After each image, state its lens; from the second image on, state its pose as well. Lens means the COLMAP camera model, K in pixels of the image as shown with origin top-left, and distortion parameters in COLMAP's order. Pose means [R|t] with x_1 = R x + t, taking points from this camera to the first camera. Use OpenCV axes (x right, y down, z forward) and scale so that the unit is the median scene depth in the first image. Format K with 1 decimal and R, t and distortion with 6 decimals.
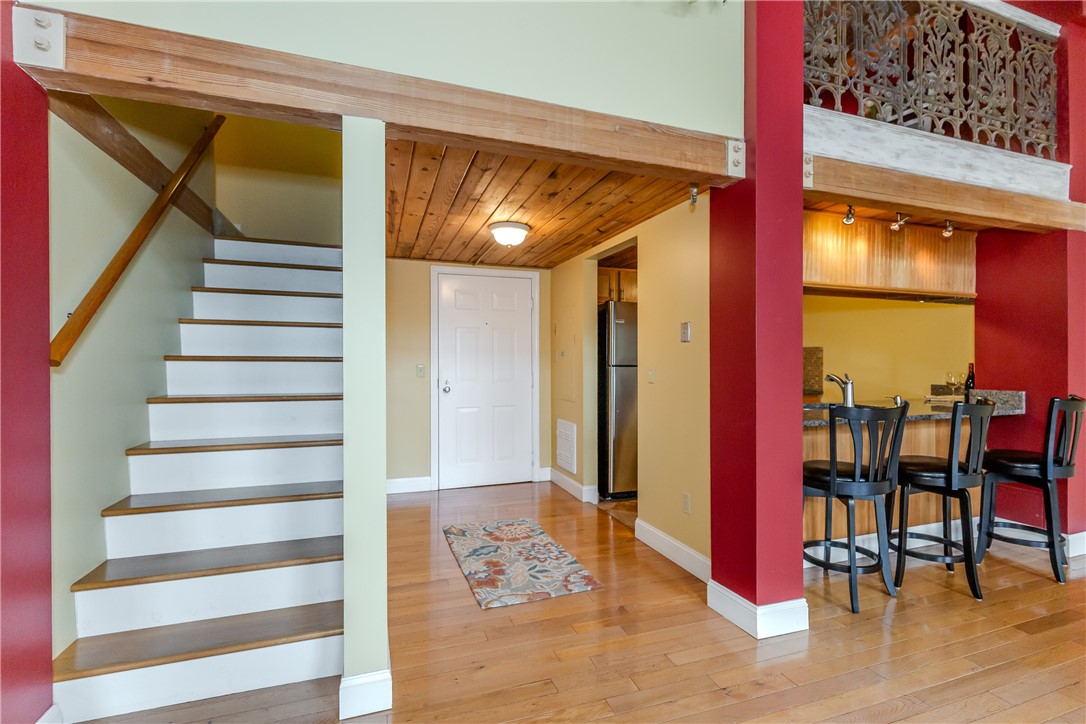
lens RADIAL K [[487.0, 0, 564.0], [0, 487.0, 360.1], [0, 0, 1]] dist [0.000319, -0.000426]
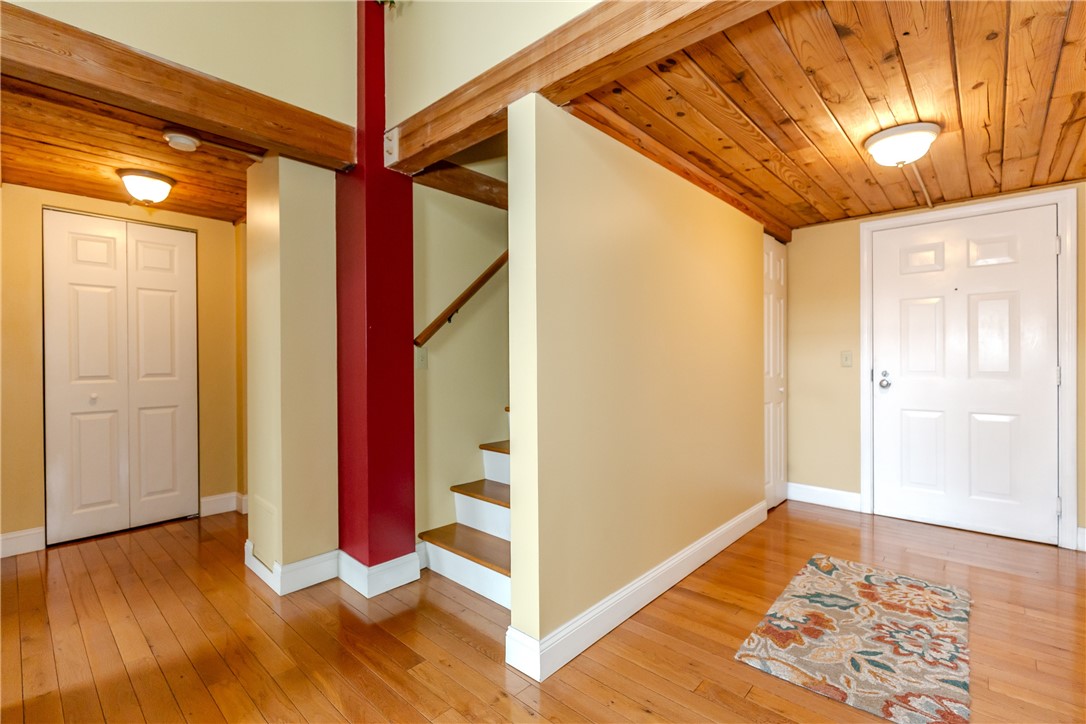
lens RADIAL K [[487.0, 0, 543.8], [0, 487.0, 363.1], [0, 0, 1]] dist [0.000319, -0.000426]
pose [[0.468812, 0.002794, -0.883294, 0.294151], [0.007290, 0.999949, 0.007033, 0.032190], [0.883268, -0.009737, 0.468767, 0.306895]]
